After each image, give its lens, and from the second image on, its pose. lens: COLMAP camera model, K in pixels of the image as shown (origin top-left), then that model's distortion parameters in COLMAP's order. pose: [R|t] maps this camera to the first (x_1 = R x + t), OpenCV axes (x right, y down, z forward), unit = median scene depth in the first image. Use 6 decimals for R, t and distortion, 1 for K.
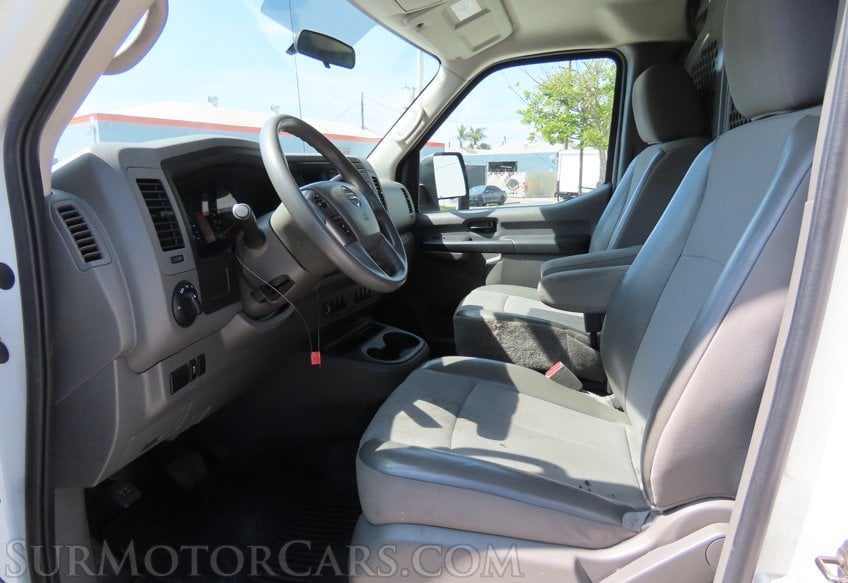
lens RADIAL K [[540.8, 0, 426.6], [0, 540.8, 299.0], [0, 0, 1]] dist [-0.012820, 0.005217]
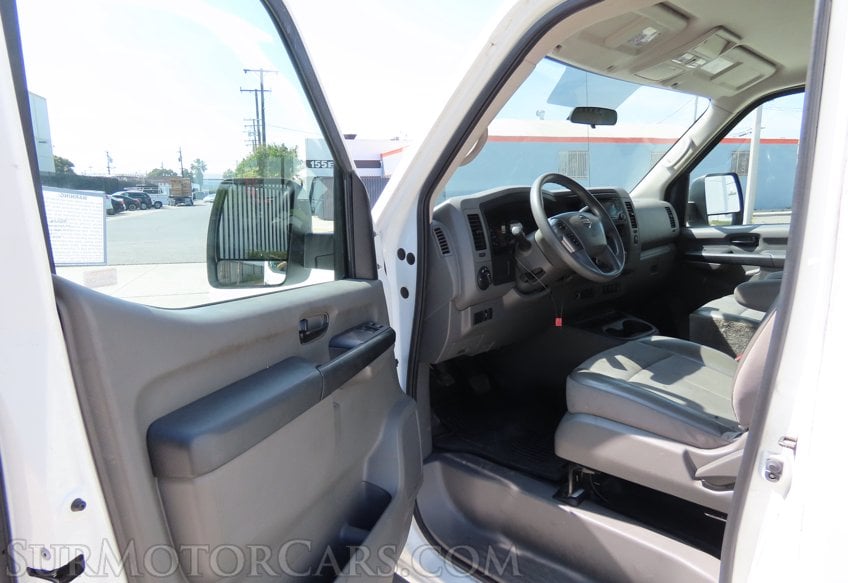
lens RADIAL K [[539.1, 0, 432.6], [0, 539.1, 288.5], [0, 0, 1]] dist [-0.023179, -0.000930]
pose [[0.850476, 0.076802, -0.520377, 0.327823], [-0.091718, 0.995781, -0.002933, 0.055715], [0.517956, 0.050223, 0.853931, -0.603459]]
